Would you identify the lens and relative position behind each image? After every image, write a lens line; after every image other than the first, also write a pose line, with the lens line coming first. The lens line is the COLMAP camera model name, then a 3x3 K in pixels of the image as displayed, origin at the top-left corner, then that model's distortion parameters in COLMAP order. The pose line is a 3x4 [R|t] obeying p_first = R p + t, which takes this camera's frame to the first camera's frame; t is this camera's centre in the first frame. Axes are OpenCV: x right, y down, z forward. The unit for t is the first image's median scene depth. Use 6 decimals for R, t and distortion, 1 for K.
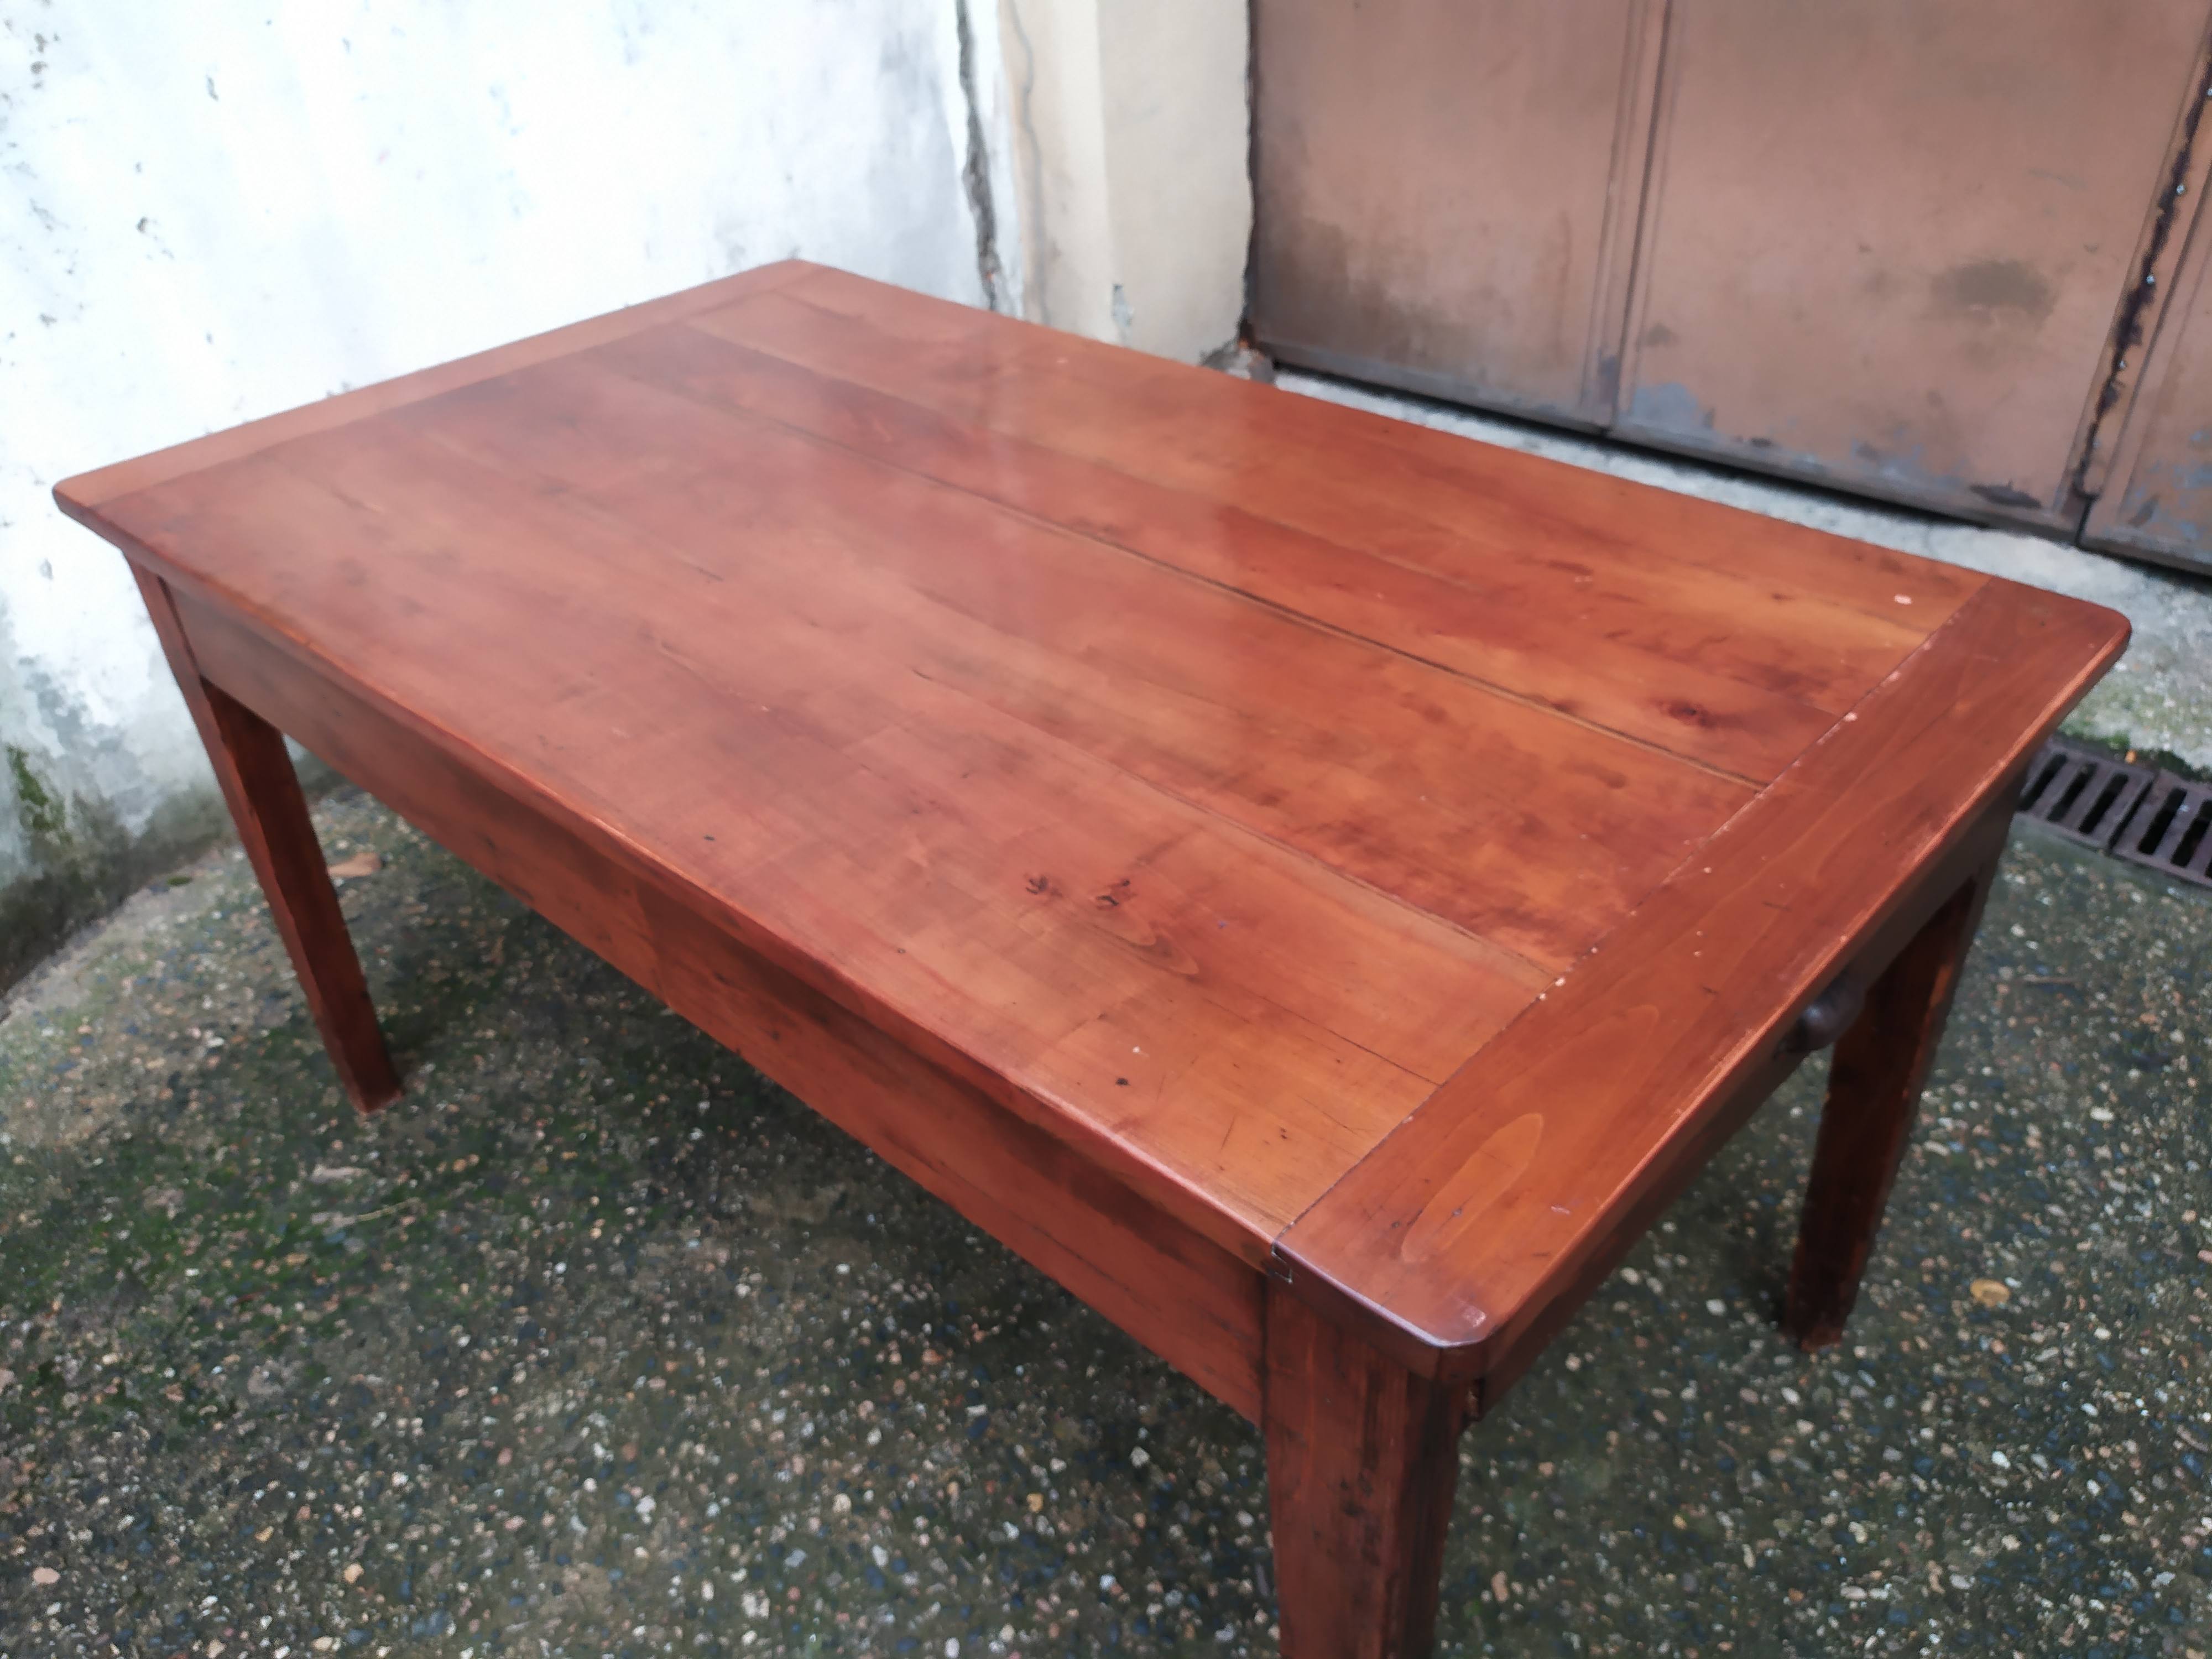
lens RADIAL K [[1697.4, 0, 1118.3], [0, 1697.4, 819.1], [0, 0, 1]] dist [0.006760, -0.008015]
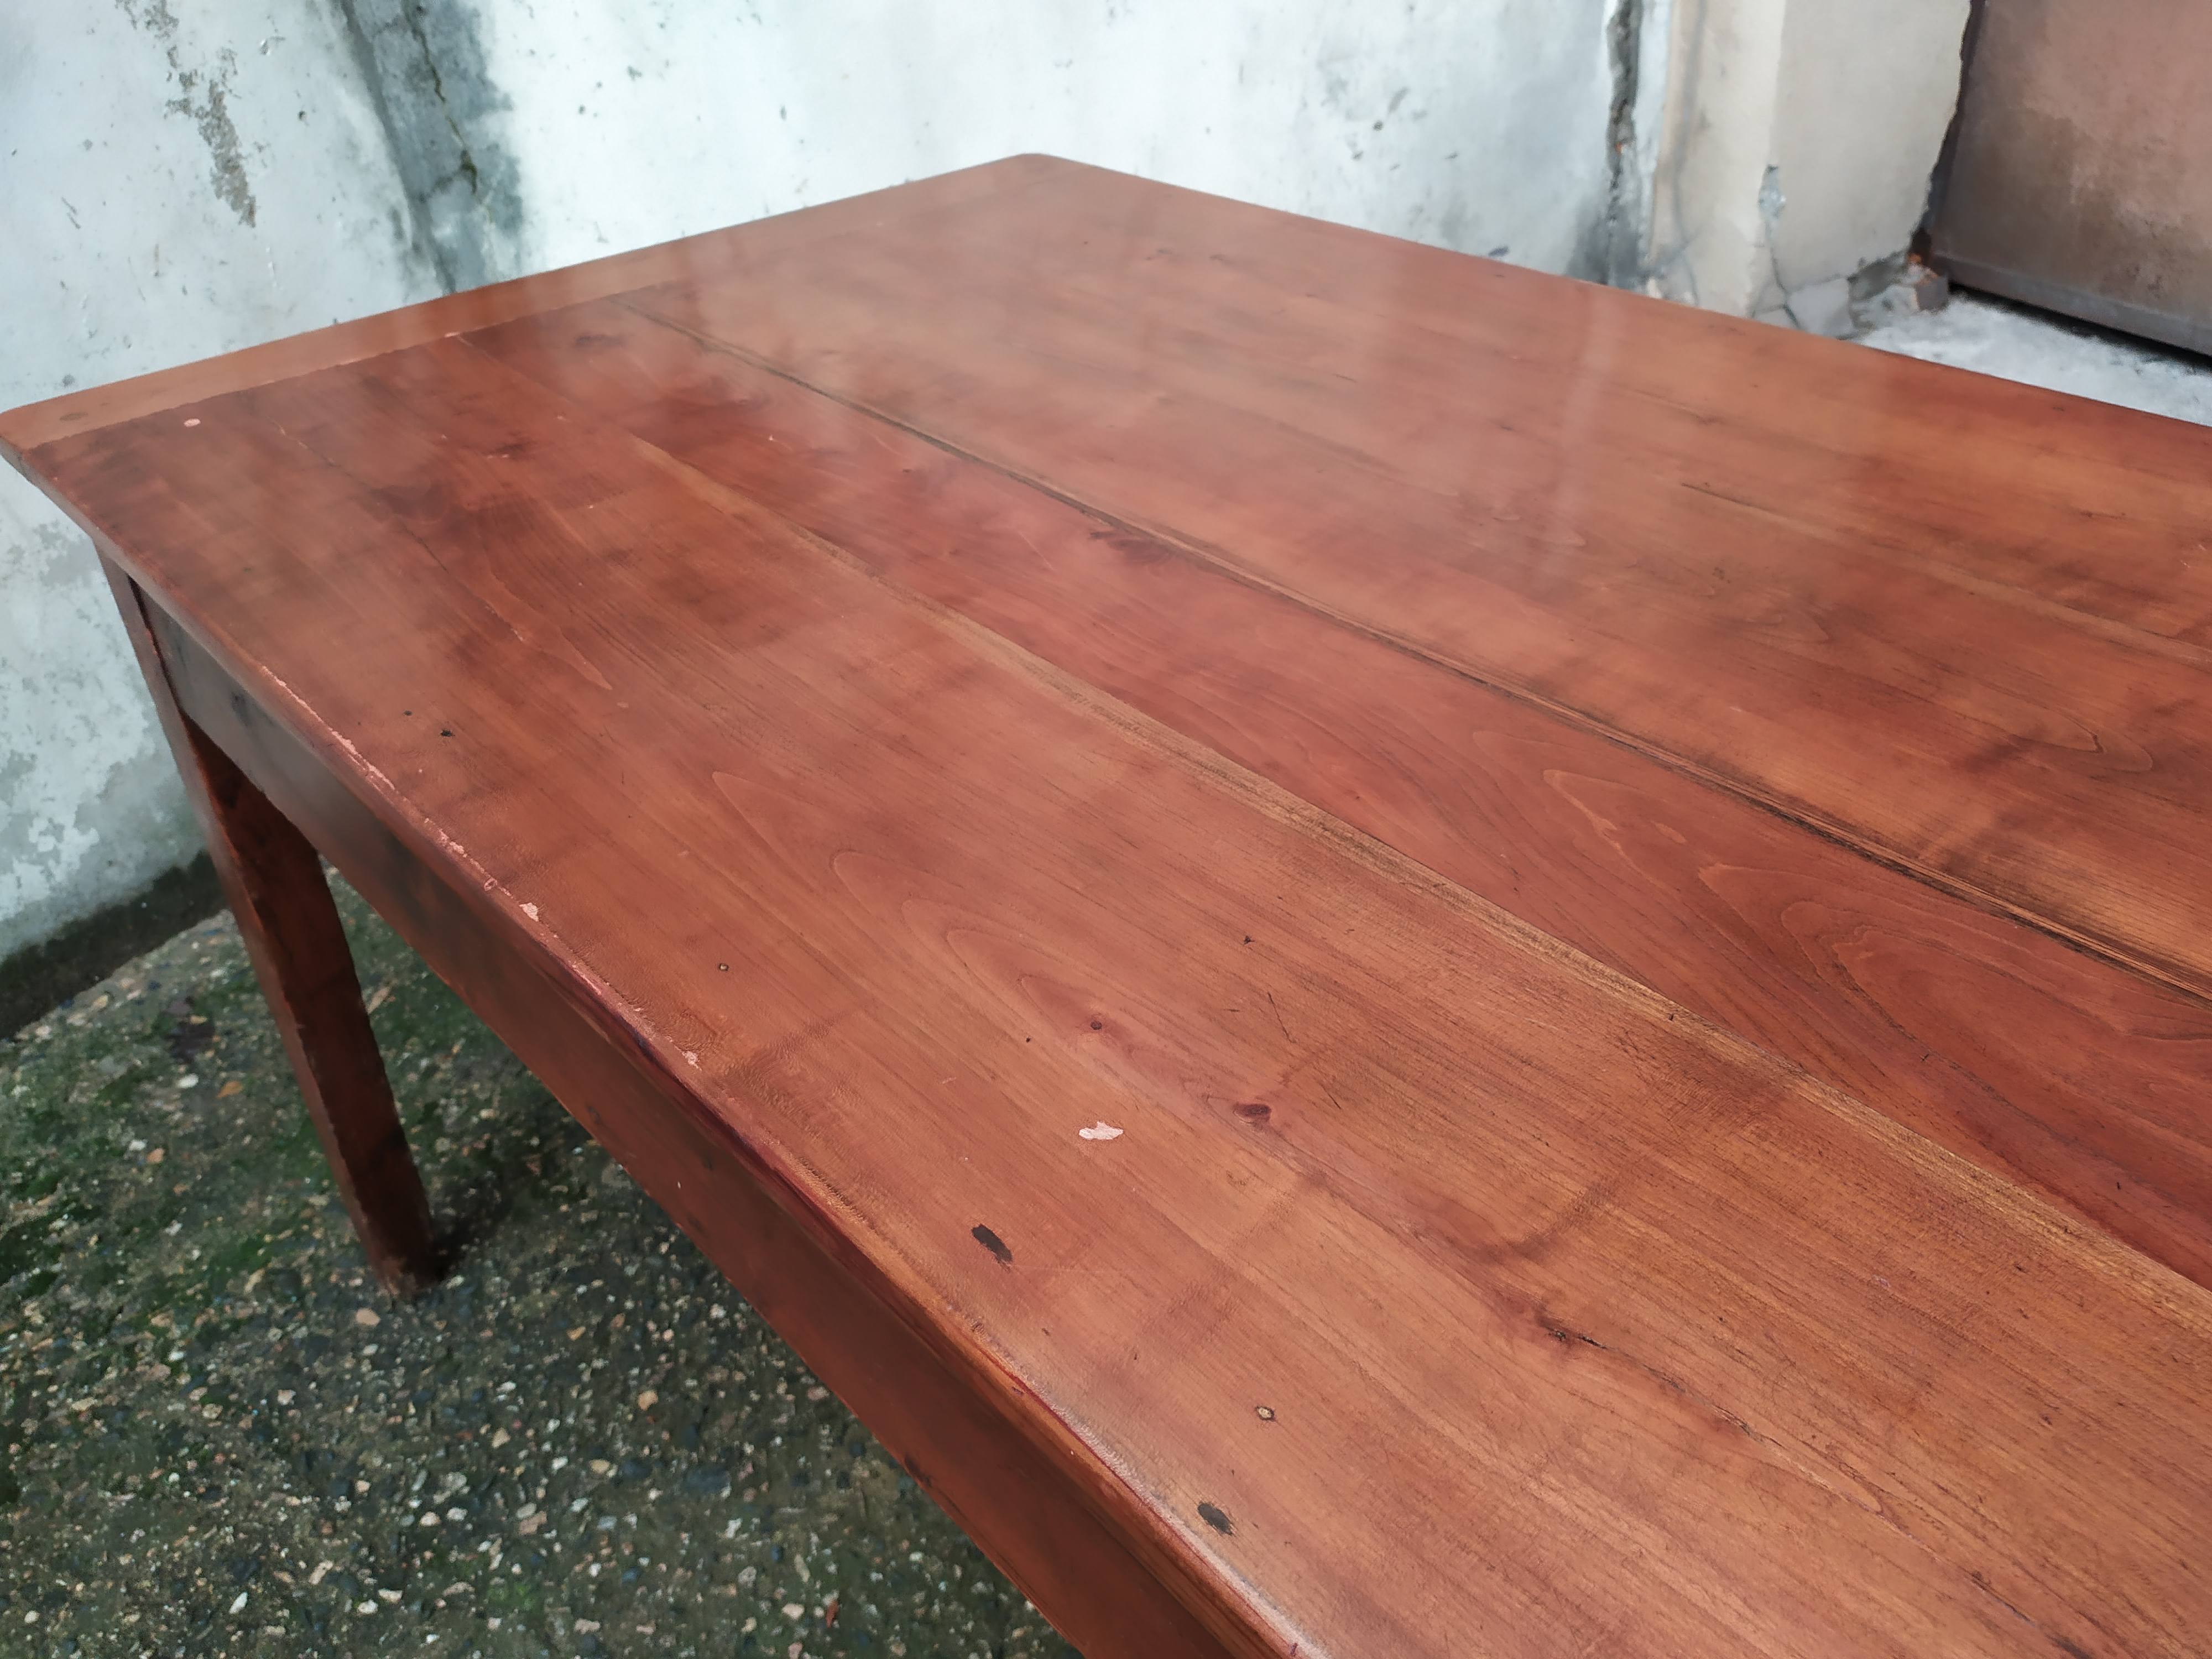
lens RADIAL K [[1738.5, 0, 1115.7], [0, 1738.5, 787.7], [0, 0, 1]] dist [0.044665, -0.063837]
pose [[0.940095, 0.175752, -0.292117, 0.003248], [-0.175107, 0.984135, 0.028573, 0.042621], [0.292504, 0.024291, 0.955956, 0.145188]]
